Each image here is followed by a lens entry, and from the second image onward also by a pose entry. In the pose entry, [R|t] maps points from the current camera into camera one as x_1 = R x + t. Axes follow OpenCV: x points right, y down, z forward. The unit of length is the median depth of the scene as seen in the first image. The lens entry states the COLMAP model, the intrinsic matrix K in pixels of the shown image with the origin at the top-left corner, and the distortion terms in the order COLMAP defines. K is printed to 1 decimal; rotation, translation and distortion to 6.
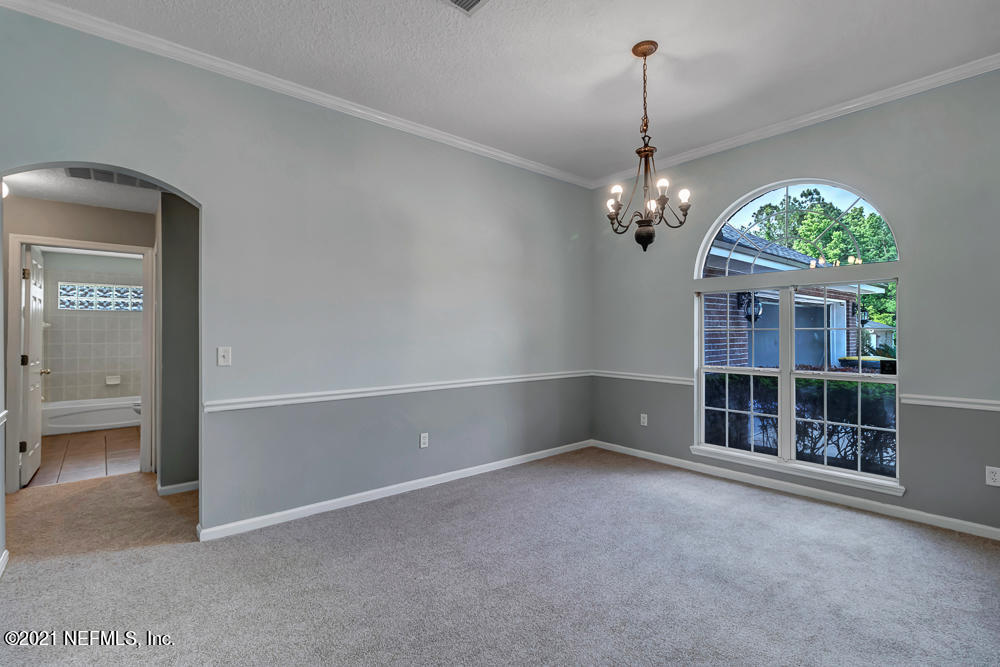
lens RADIAL K [[469.1, 0, 492.7], [0, 469.1, 329.2], [0, 0, 1]] dist [0.000125, 0.000399]
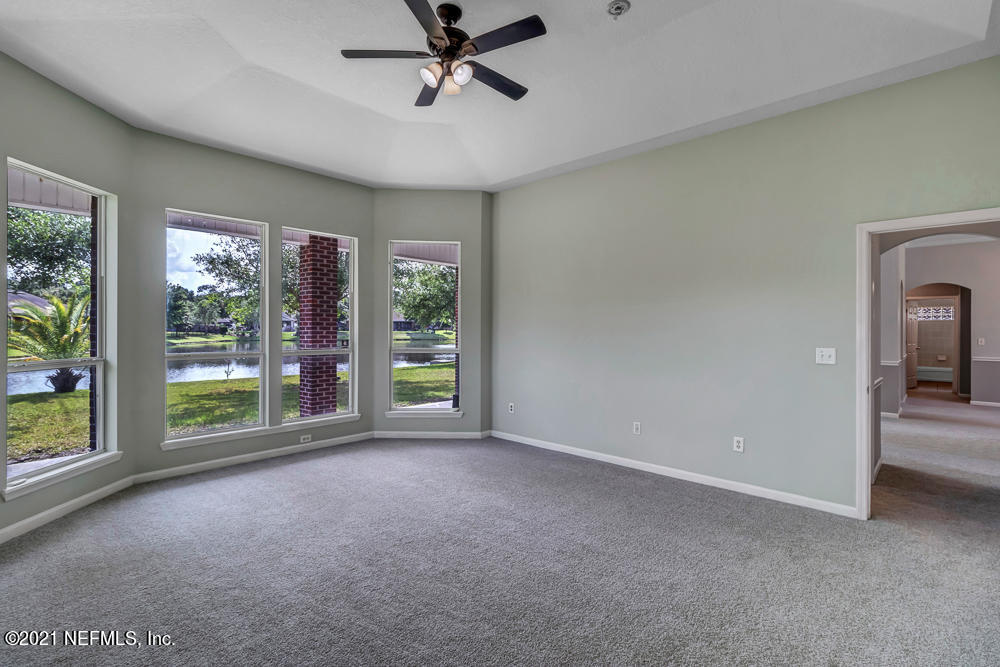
lens RADIAL K [[469.1, 0, 492.7], [0, 469.1, 329.2], [0, 0, 1]] dist [0.000125, 0.000399]
pose [[0.117595, -0.000167, -0.993062, 1.644901], [0.006374, 0.999980, 0.000587, -0.031903], [0.993041, -0.006399, 0.117594, -1.954556]]
